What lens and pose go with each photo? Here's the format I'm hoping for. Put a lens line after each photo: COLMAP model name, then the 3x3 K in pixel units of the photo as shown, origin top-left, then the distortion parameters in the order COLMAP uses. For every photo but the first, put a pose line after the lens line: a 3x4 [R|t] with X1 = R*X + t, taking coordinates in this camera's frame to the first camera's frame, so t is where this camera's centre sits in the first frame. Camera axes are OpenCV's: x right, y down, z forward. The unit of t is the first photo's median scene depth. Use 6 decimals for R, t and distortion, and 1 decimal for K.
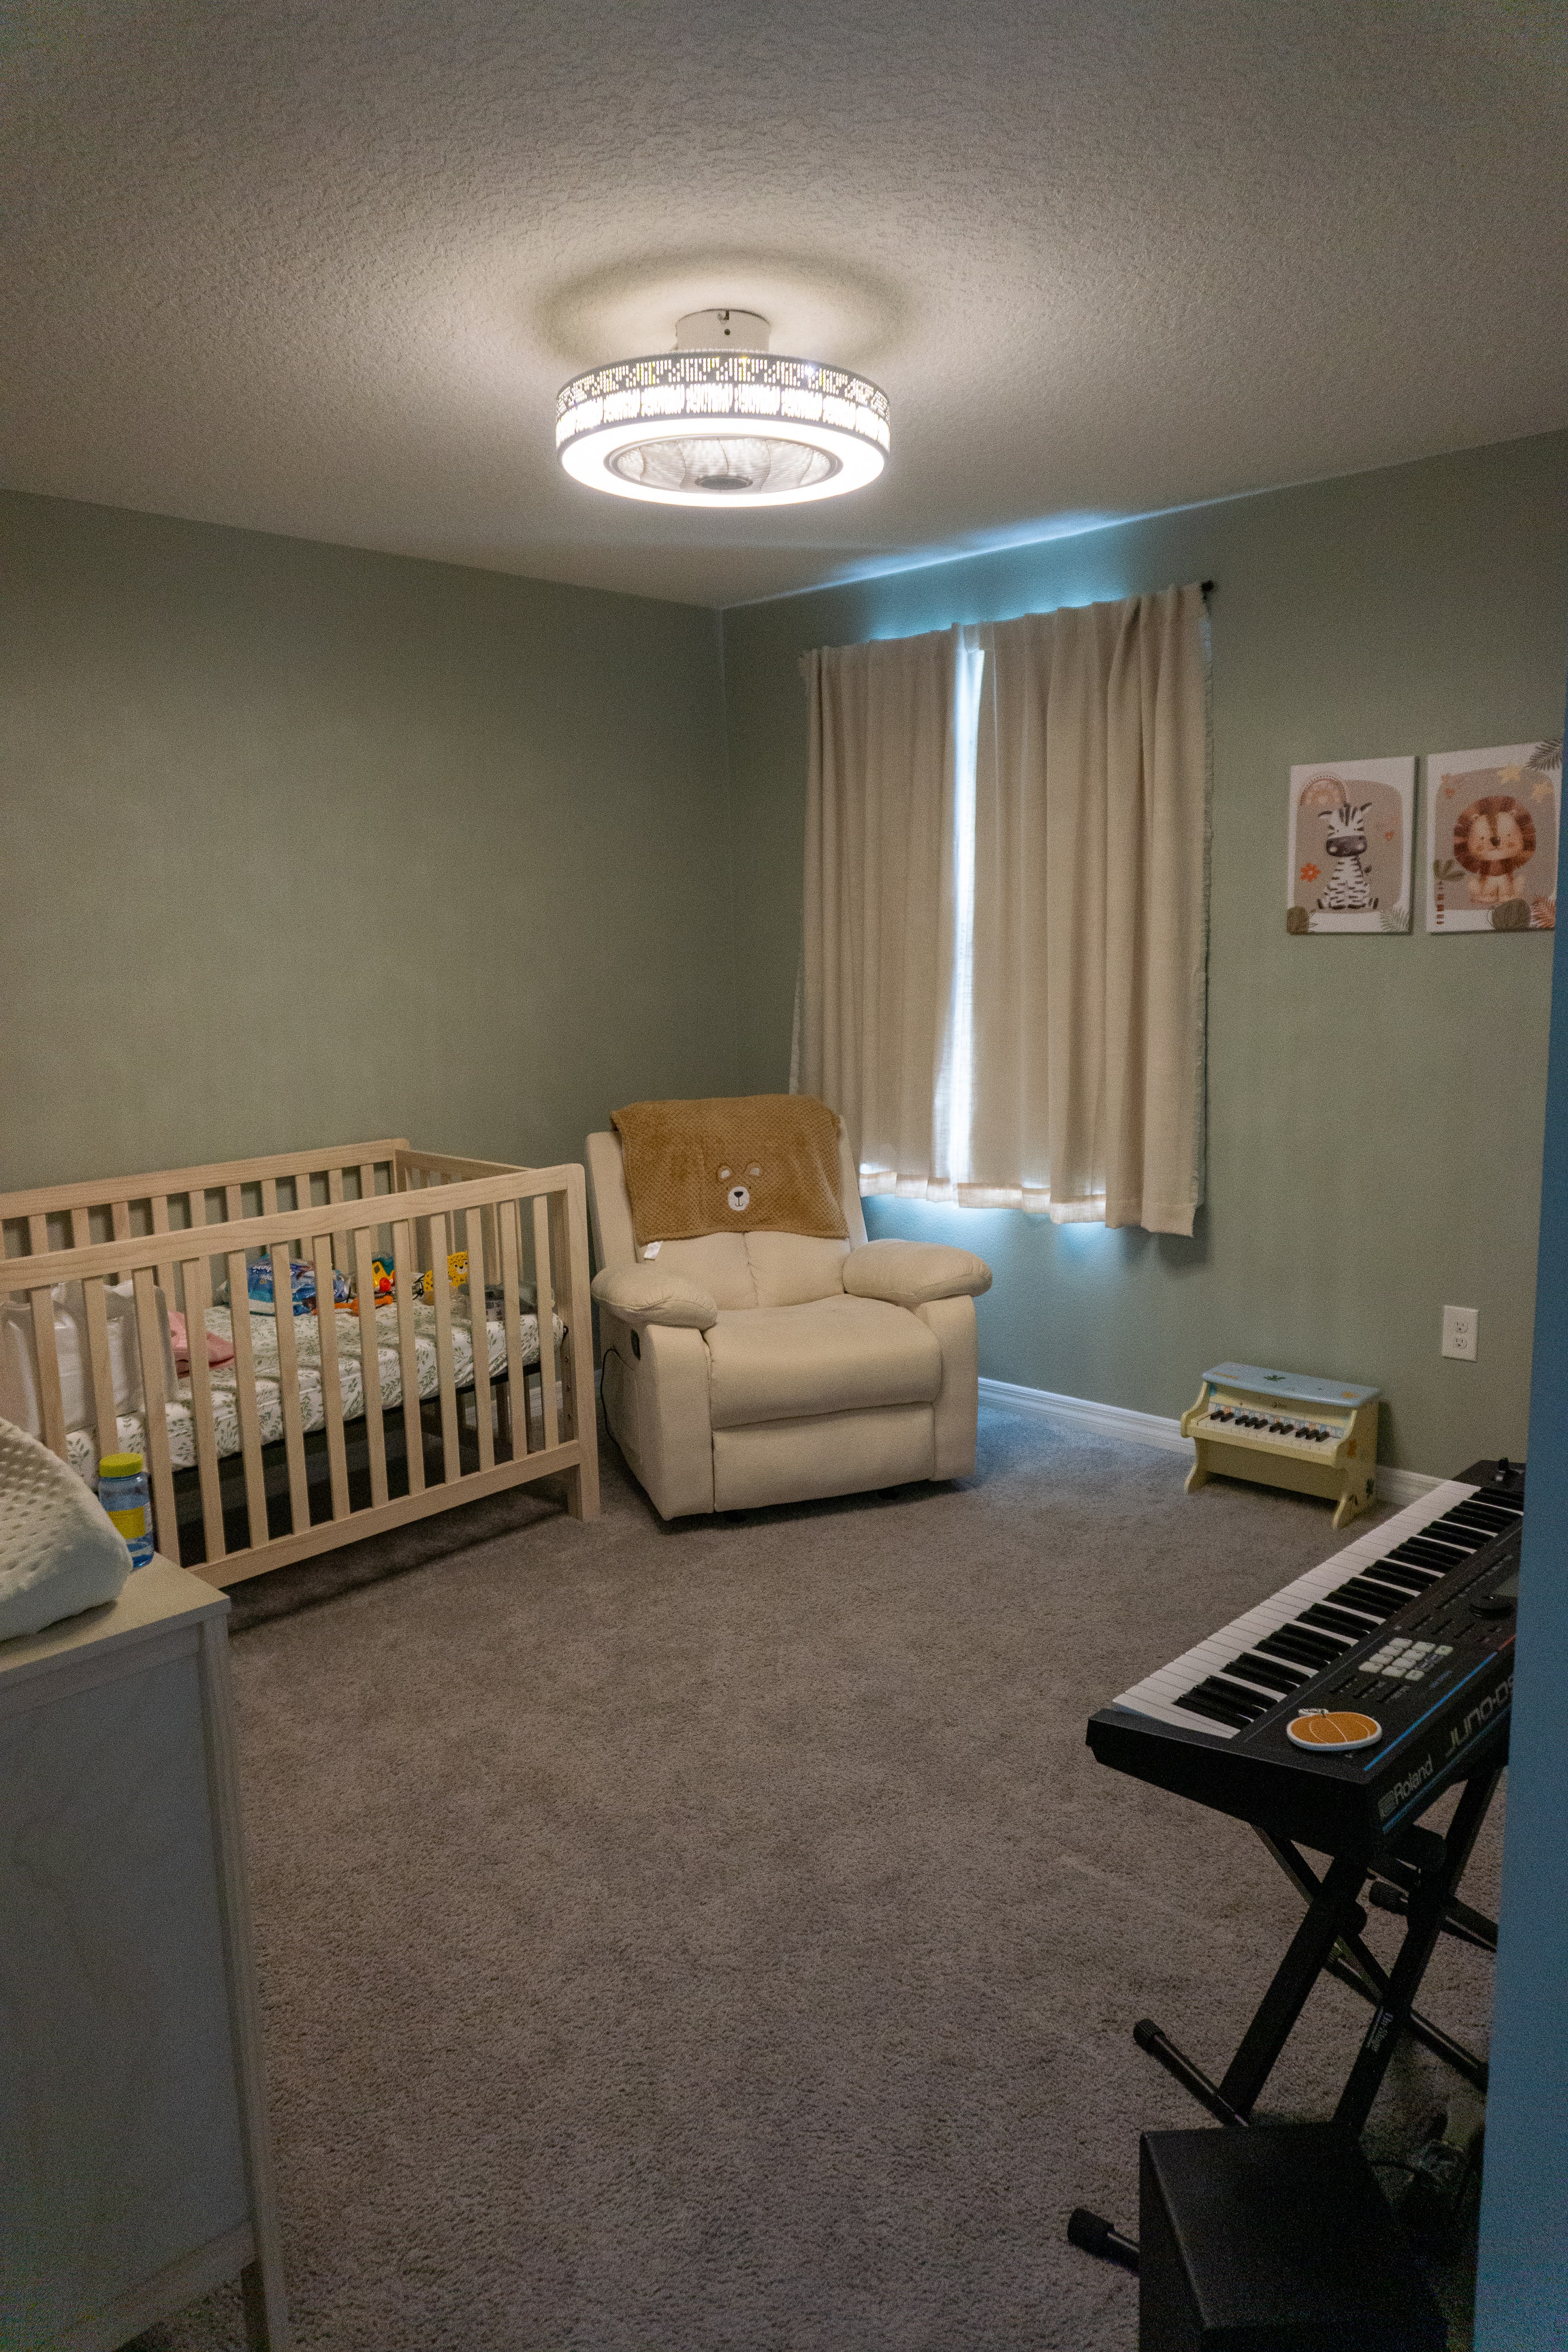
lens RADIAL K [[1584.3, 0, 789.9], [0, 1584.3, 1180.5], [0, 0, 1]] dist [-0.017858, -0.006281]
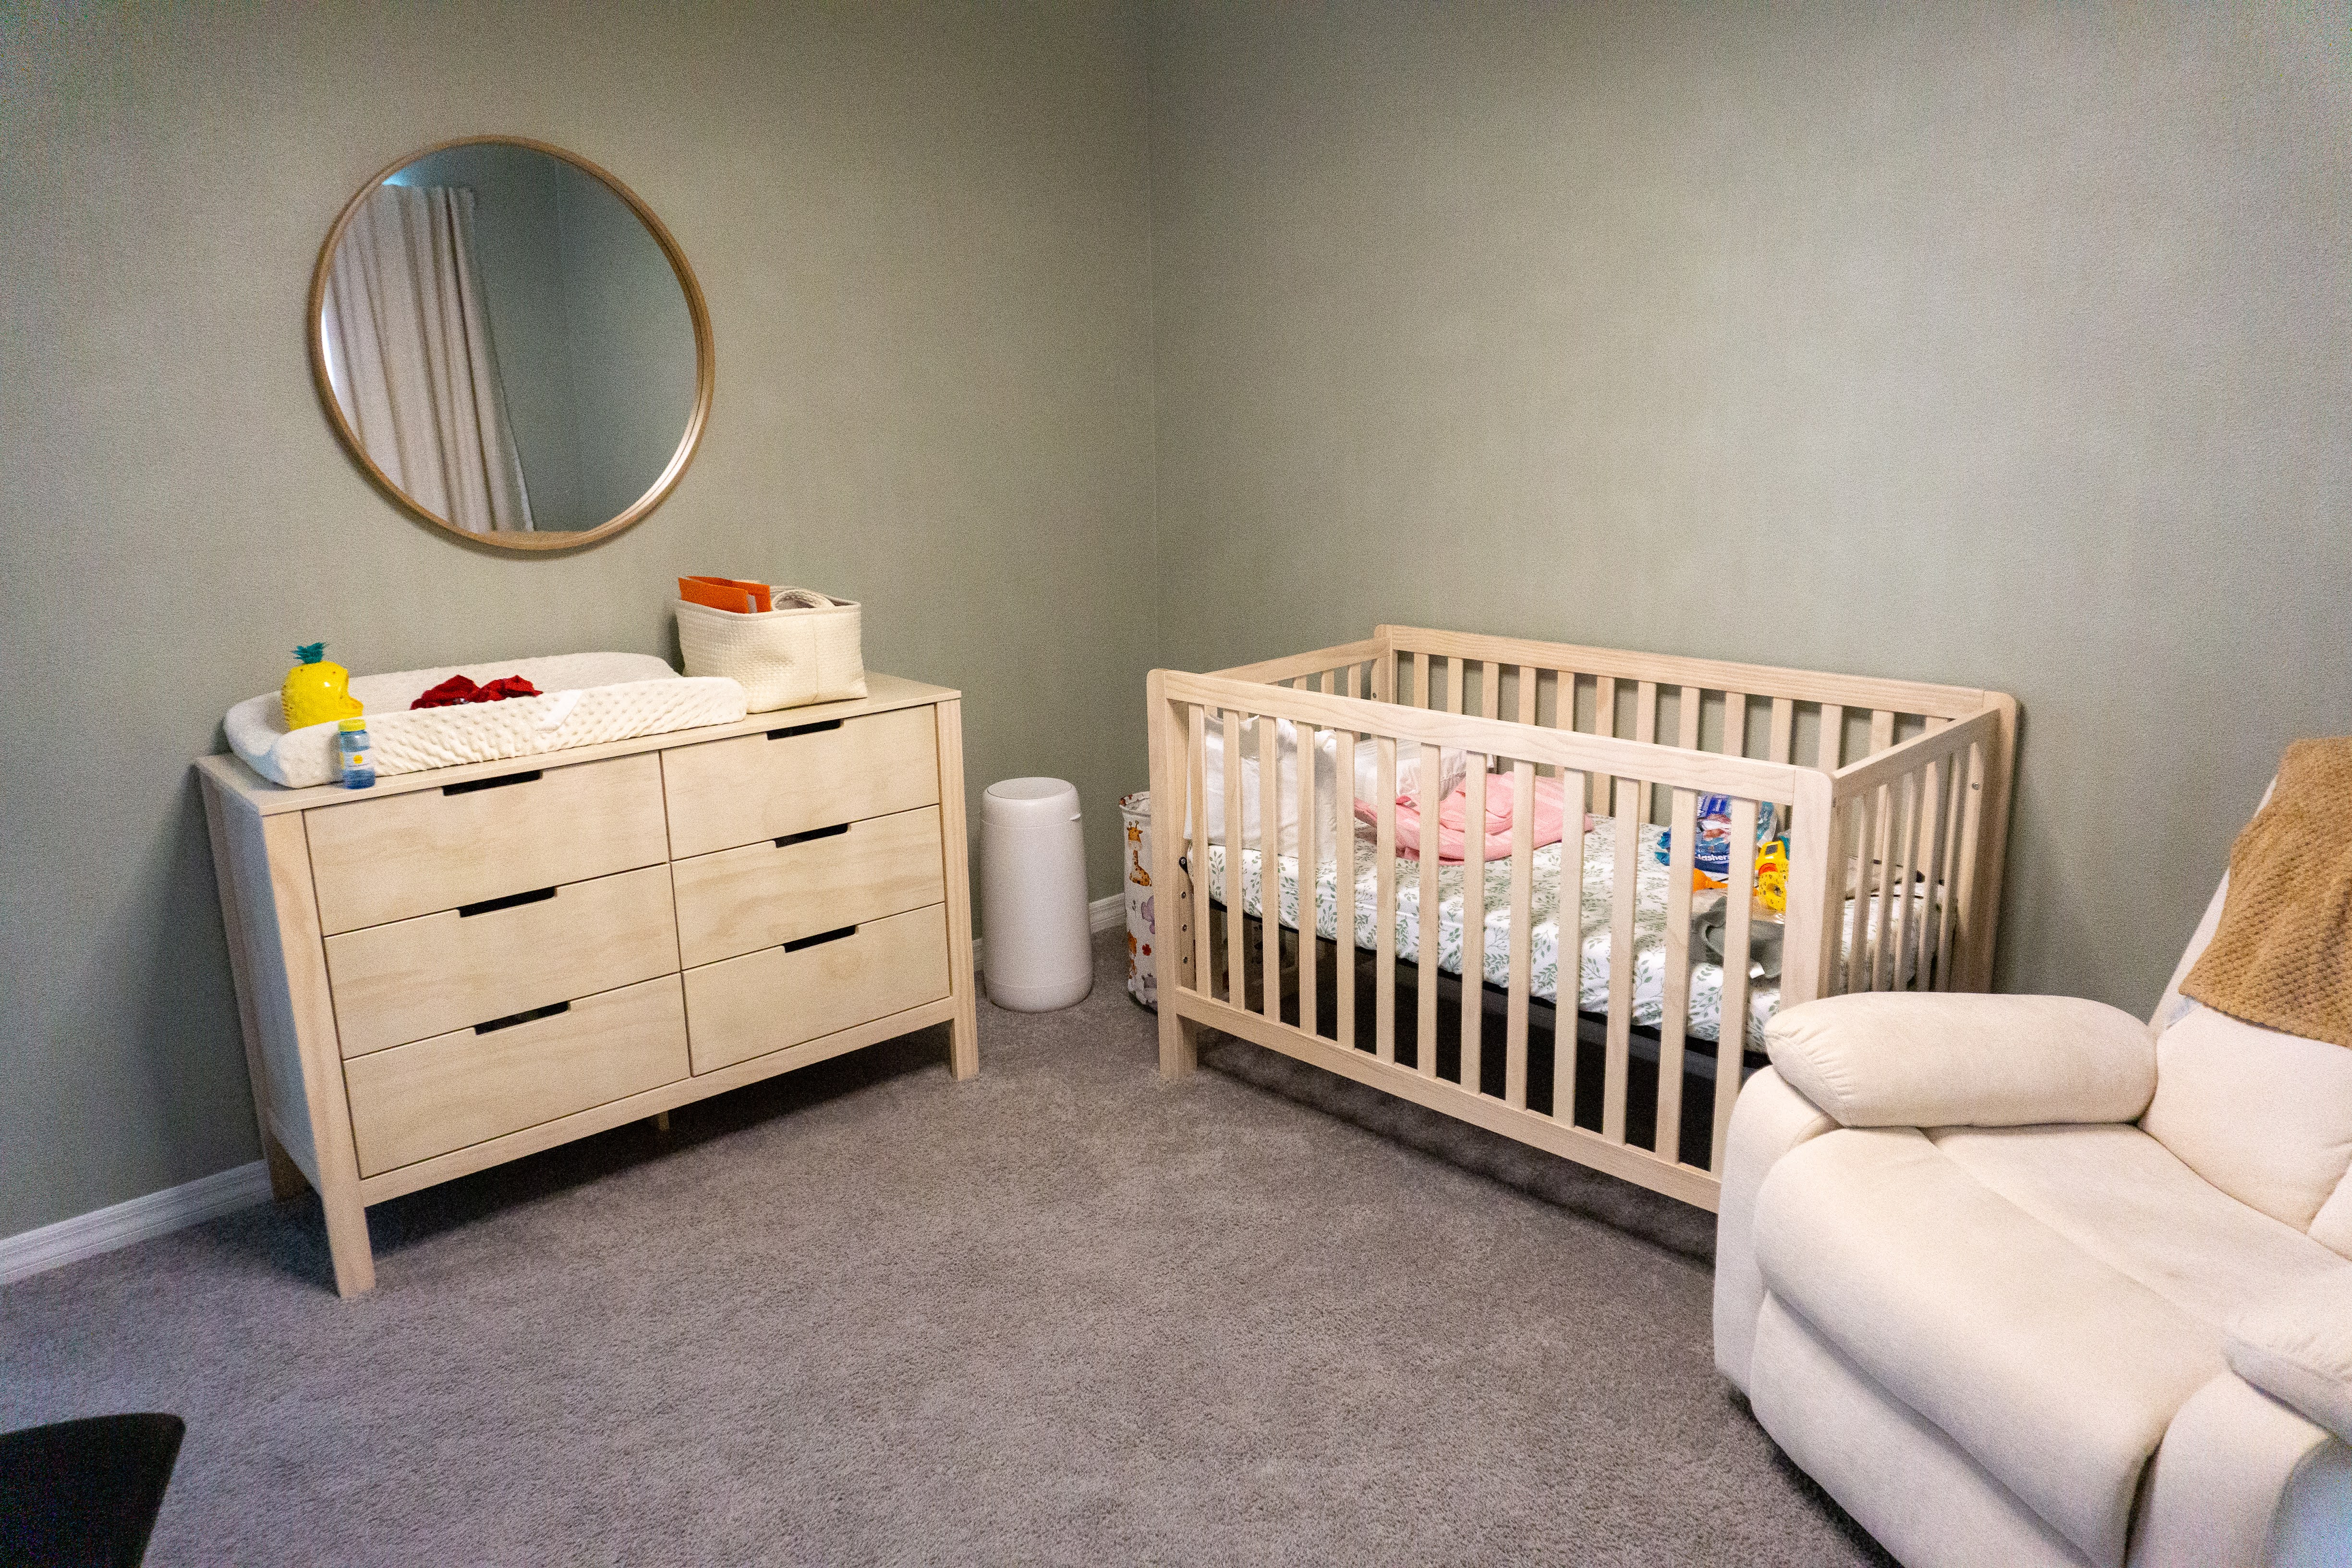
lens RADIAL K [[1584.3, 0, 1183.7], [0, 1584.3, 773.3], [0, 0, 1]] dist [-0.017858, -0.006281]
pose [[-0.067110, 0.258401, -0.963704, 0.503595], [-0.137796, 0.954225, 0.265455, -0.149728], [0.988184, 0.150609, -0.028431, 0.865656]]
